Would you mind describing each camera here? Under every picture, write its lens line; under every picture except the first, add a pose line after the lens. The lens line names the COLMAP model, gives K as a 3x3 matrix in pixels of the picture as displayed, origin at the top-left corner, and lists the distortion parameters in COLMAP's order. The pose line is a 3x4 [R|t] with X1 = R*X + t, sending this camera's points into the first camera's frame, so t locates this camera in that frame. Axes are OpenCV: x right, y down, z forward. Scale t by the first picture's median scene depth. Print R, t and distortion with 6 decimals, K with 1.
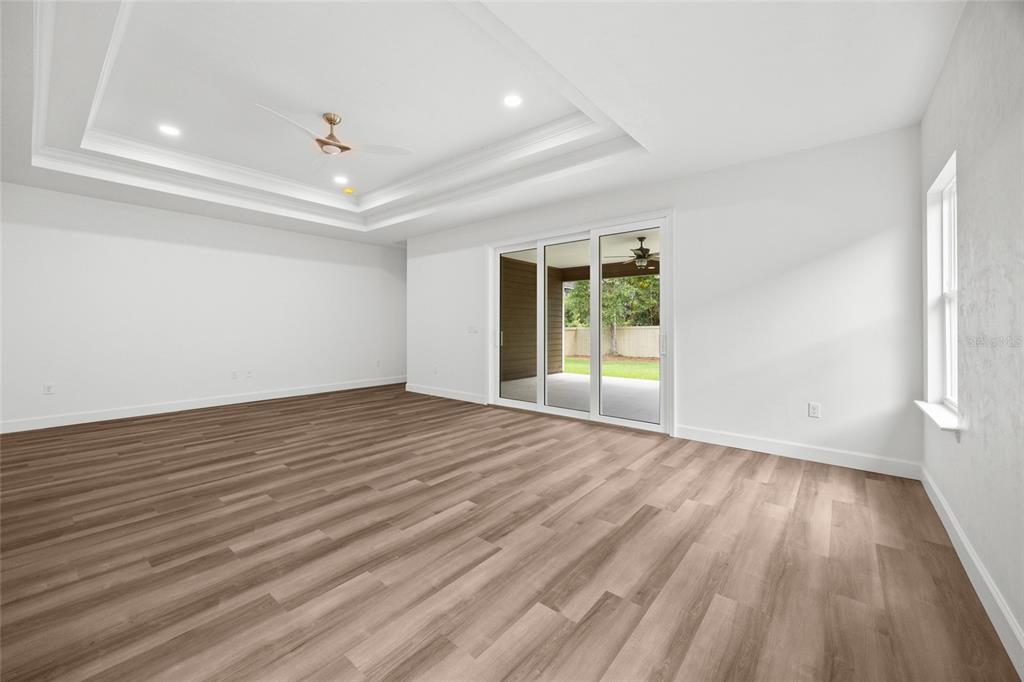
lens RADIAL K [[393.5, 0, 511.1], [0, 393.5, 327.4], [0, 0, 1]] dist [-0.003305, -0.000205]
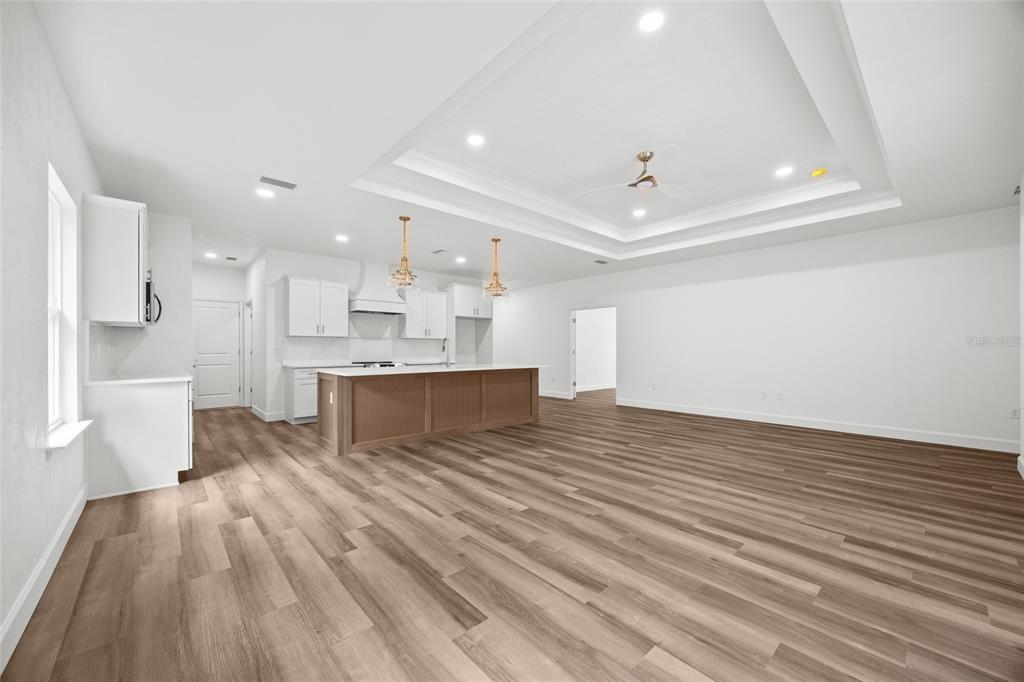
lens RADIAL K [[393.5, 0, 515.1], [0, 393.5, 346.0], [0, 0, 1]] dist [-0.003305, -0.000205]
pose [[-0.137297, -0.009667, -0.990483, 0.986728], [-0.003450, 0.999951, -0.009282, 0.011278], [0.990524, 0.002143, -0.137323, 1.143474]]
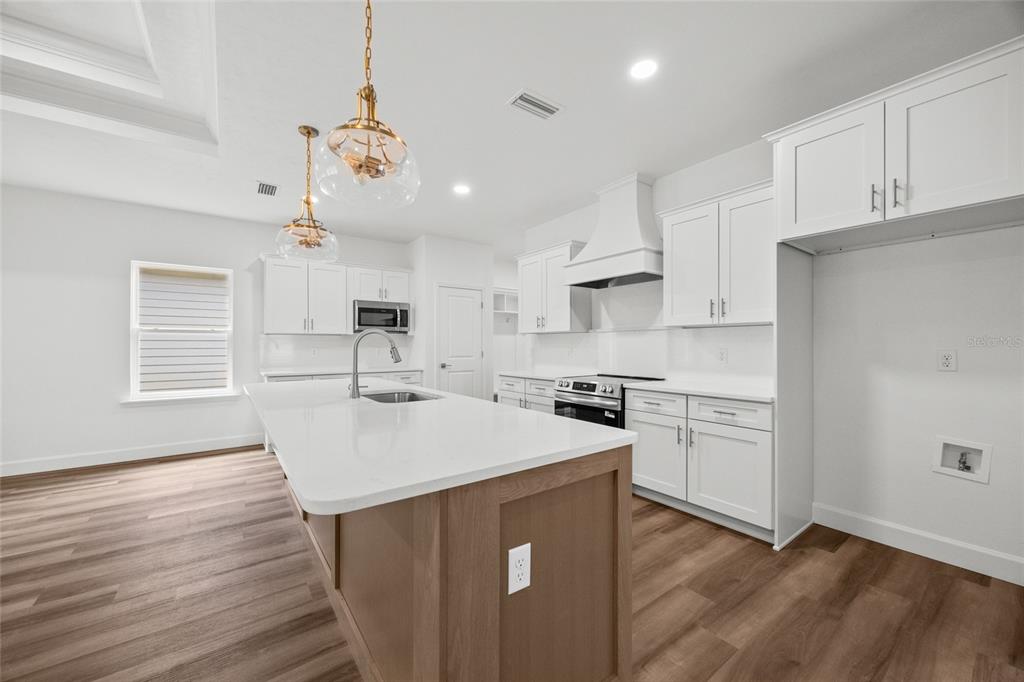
lens RADIAL K [[393.5, 0, 516.0], [0, 393.5, 344.9], [0, 0, 1]] dist [-0.003305, -0.000205]
pose [[-0.970277, 0.003068, 0.241979, -1.606138], [0.002848, 0.999995, -0.001257, -0.015430], [-0.241982, -0.000531, -0.970281, 1.281481]]
